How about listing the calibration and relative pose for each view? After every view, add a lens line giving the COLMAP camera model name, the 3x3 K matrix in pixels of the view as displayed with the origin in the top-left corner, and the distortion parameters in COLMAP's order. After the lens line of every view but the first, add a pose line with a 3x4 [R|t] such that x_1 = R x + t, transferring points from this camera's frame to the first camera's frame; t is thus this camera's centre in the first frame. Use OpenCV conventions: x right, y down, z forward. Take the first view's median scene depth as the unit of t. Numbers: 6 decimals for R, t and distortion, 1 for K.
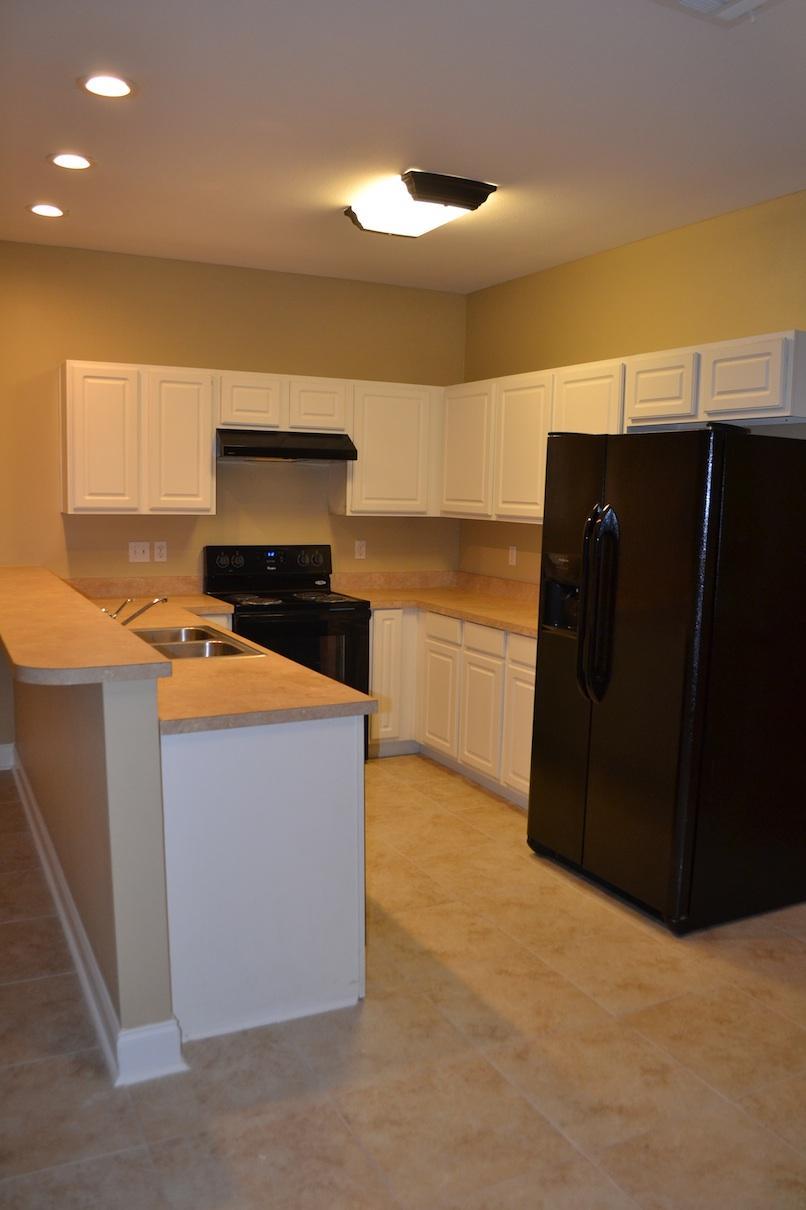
lens RADIAL K [[972.4, 0, 405.0], [0, 972.4, 623.5], [0, 0, 1]] dist [-0.082809, 0.014441]
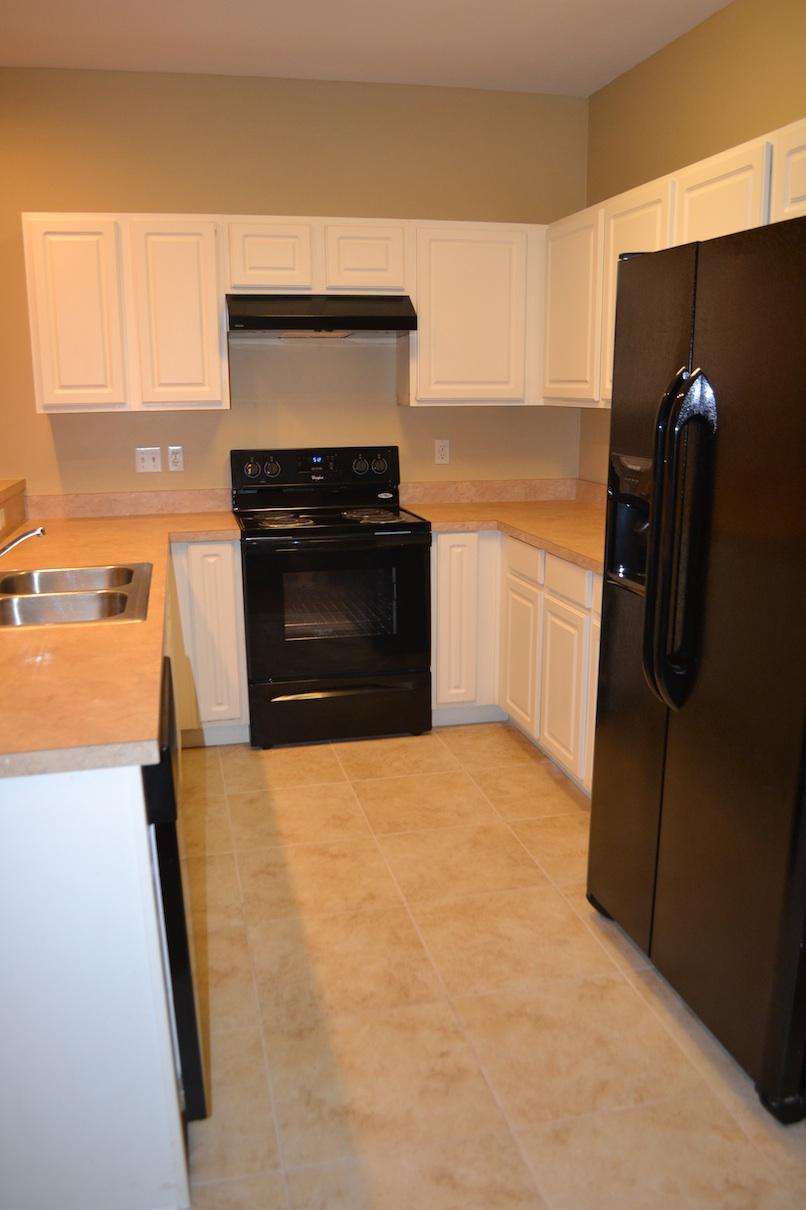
lens RADIAL K [[972.4, 0, 405.0], [0, 972.4, 623.5], [0, 0, 1]] dist [-0.082809, 0.014441]
pose [[0.972401, 0.025757, -0.231889, 0.121223], [-0.002102, 0.994814, 0.101686, -0.021530], [0.233306, -0.098393, 0.967413, 0.274978]]
